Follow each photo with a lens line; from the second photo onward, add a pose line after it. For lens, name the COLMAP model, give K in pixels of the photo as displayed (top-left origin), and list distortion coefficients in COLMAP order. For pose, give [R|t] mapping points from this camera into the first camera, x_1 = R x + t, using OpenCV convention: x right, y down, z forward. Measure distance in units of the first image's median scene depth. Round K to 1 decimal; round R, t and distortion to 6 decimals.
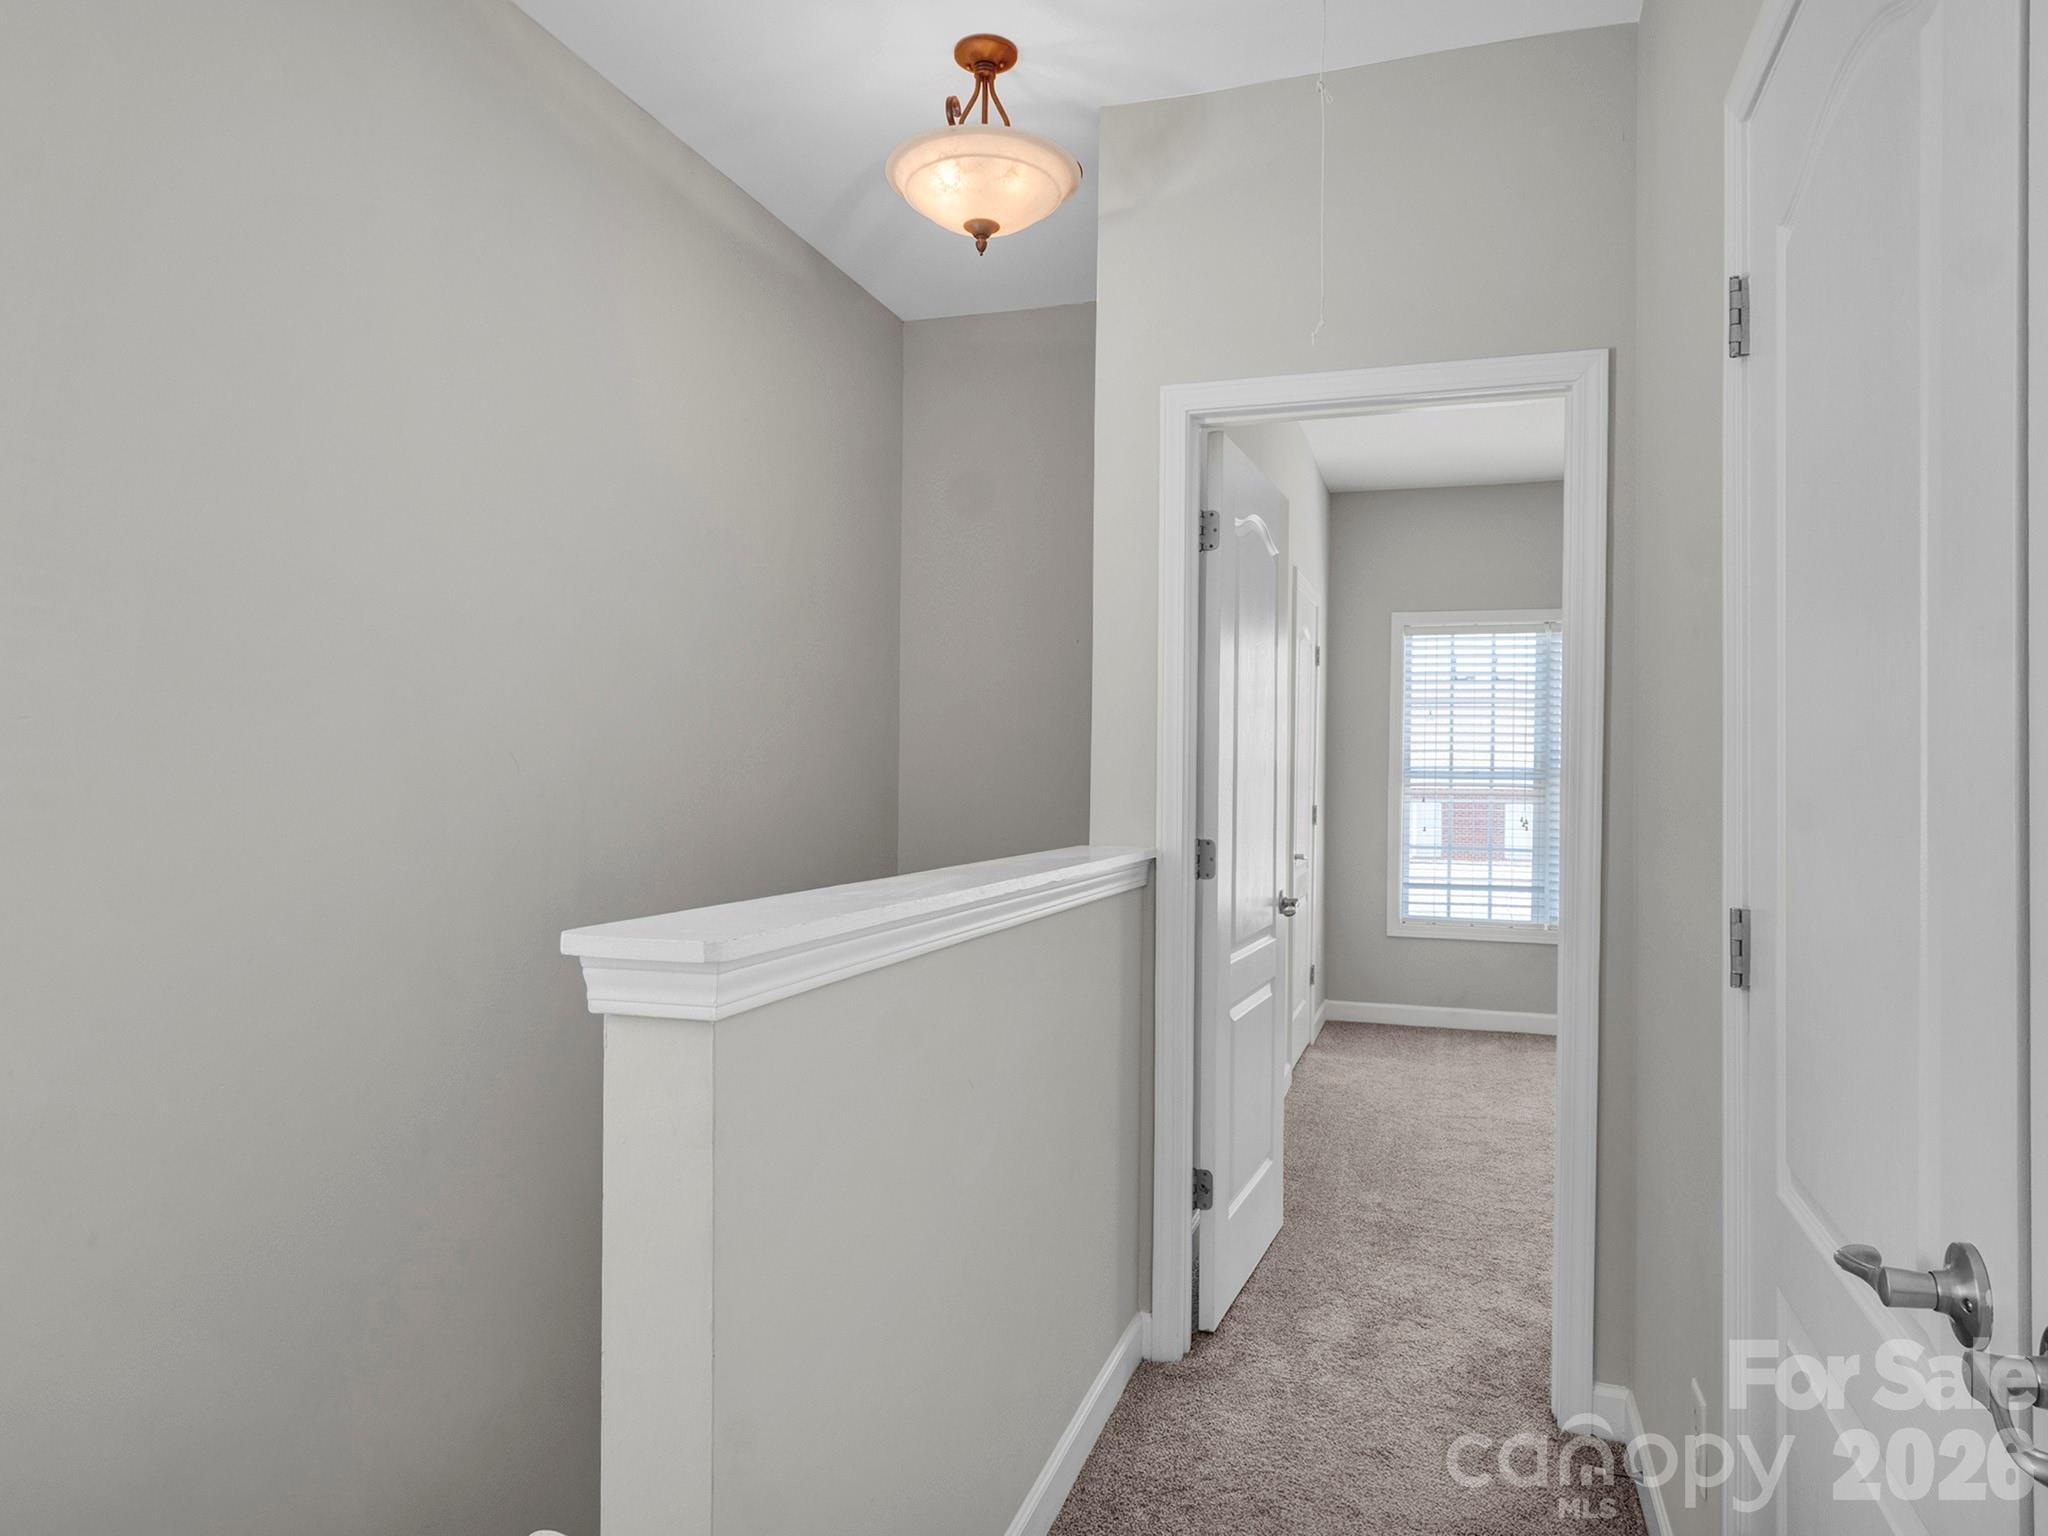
lens RADIAL K [[1327.2, 0, 1022.6], [0, 1327.2, 774.8], [0, 0, 1]] dist [-0.010346, -0.002010]
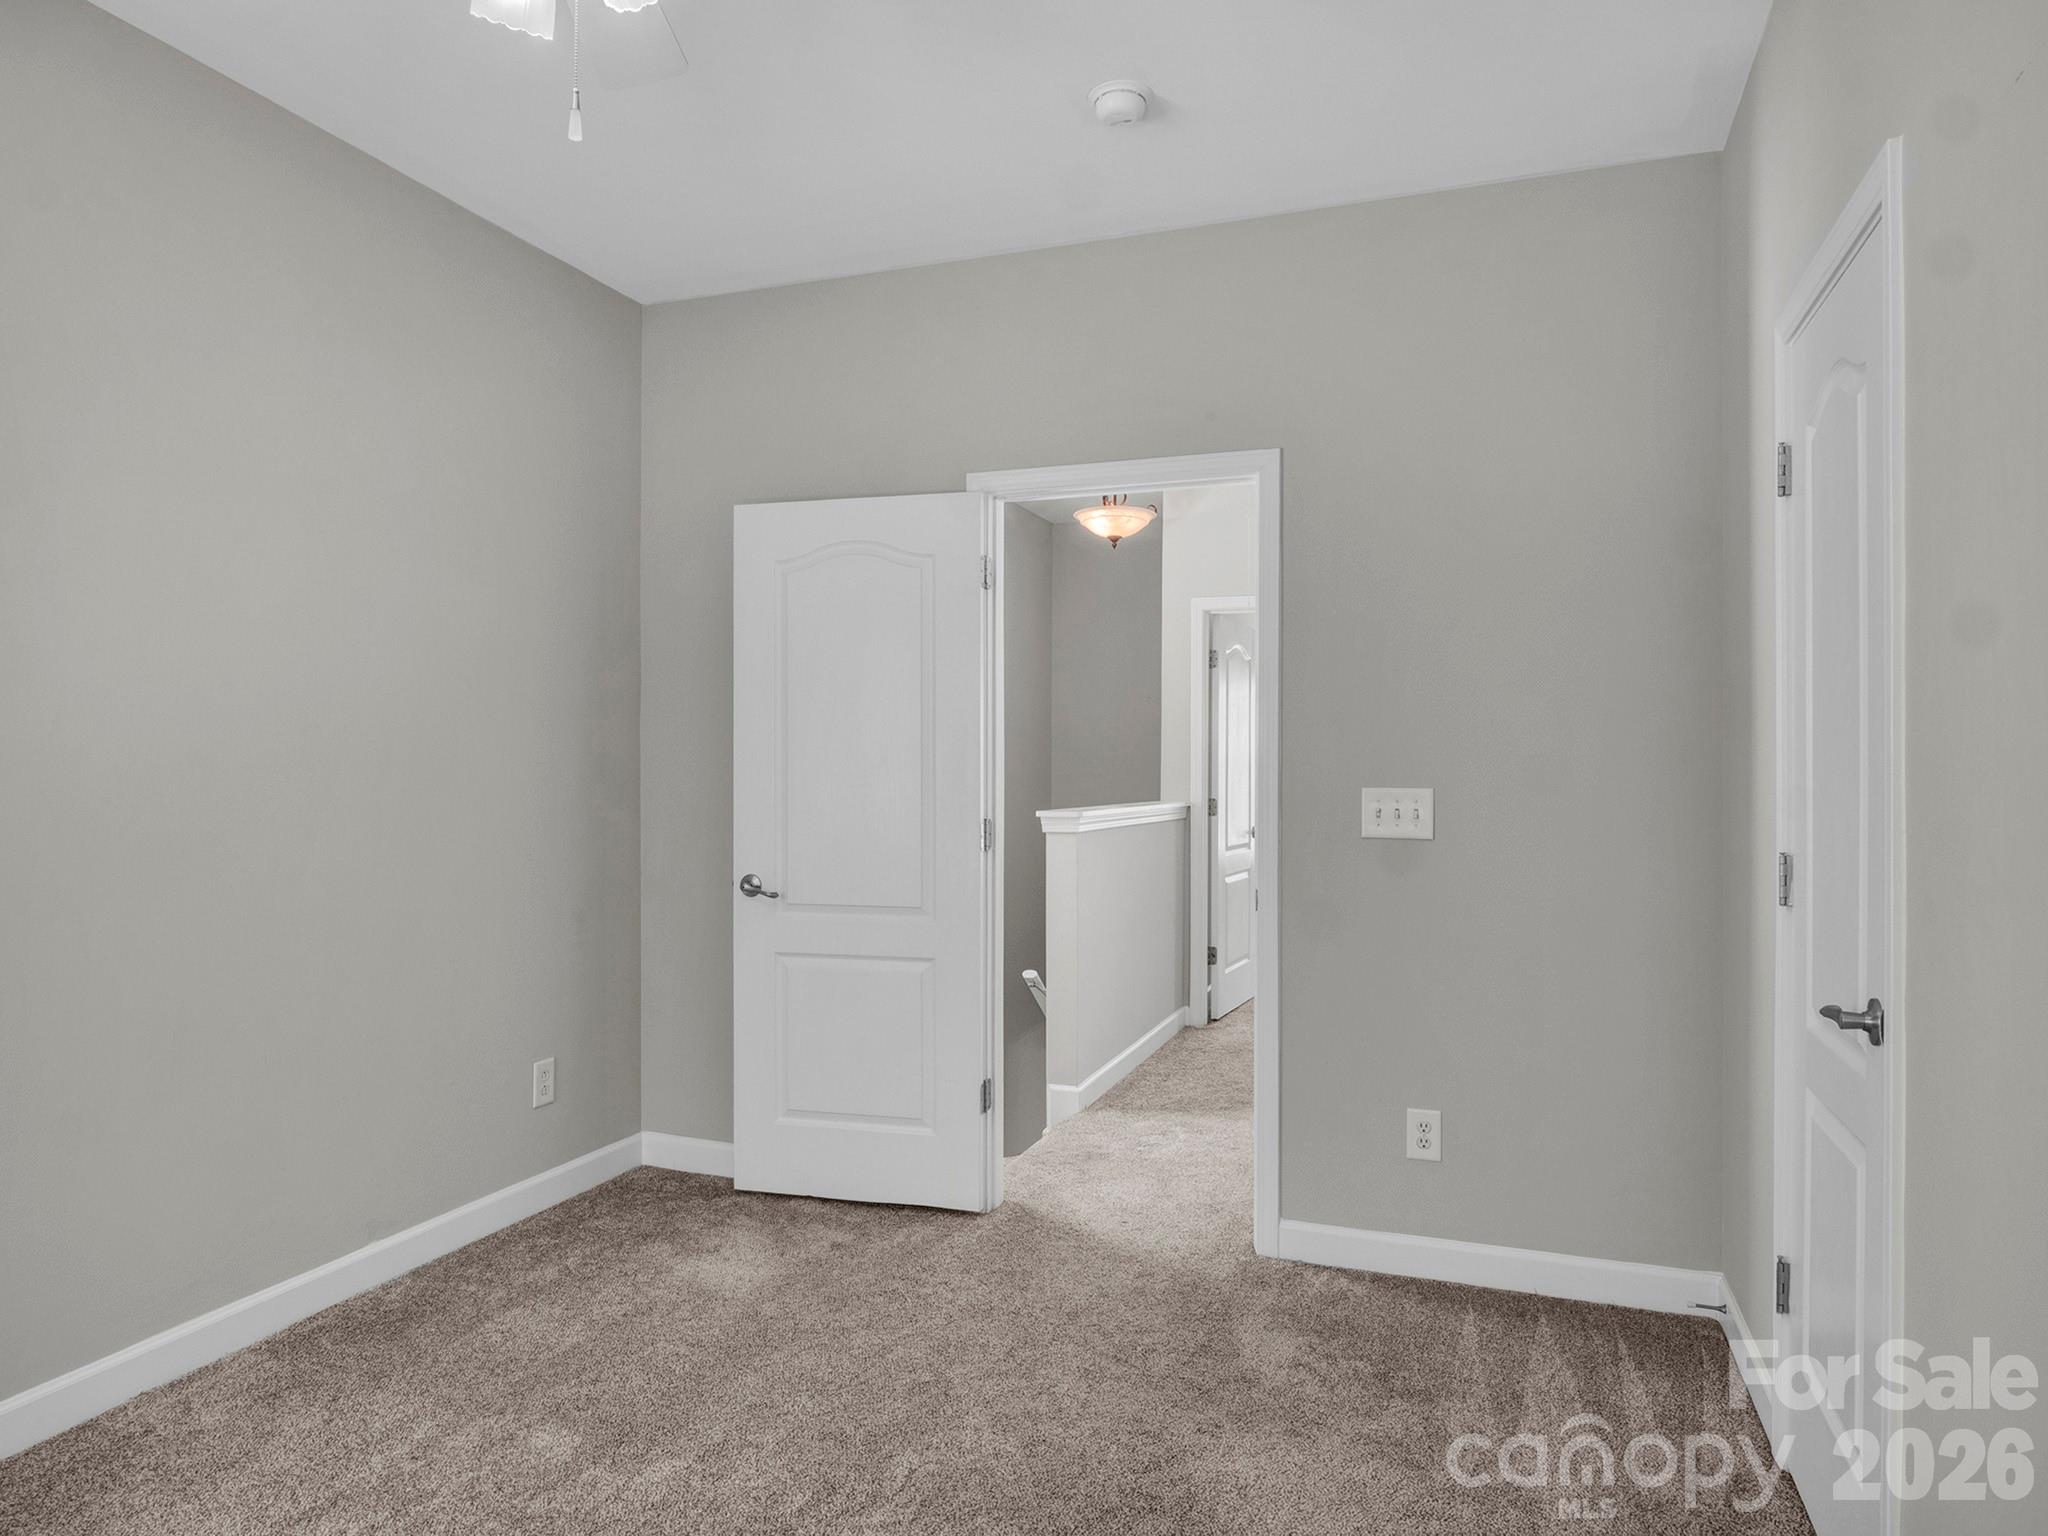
lens RADIAL K [[1327.2, 0, 1022.6], [0, 1327.2, 774.8], [0, 0, 1]] dist [-0.010346, -0.002010]
pose [[0.999718, -0.006686, -0.022804, -0.131641], [0.006714, 0.999977, 0.001152, 0.005042], [0.022795, -0.001305, 0.999739, -1.252246]]
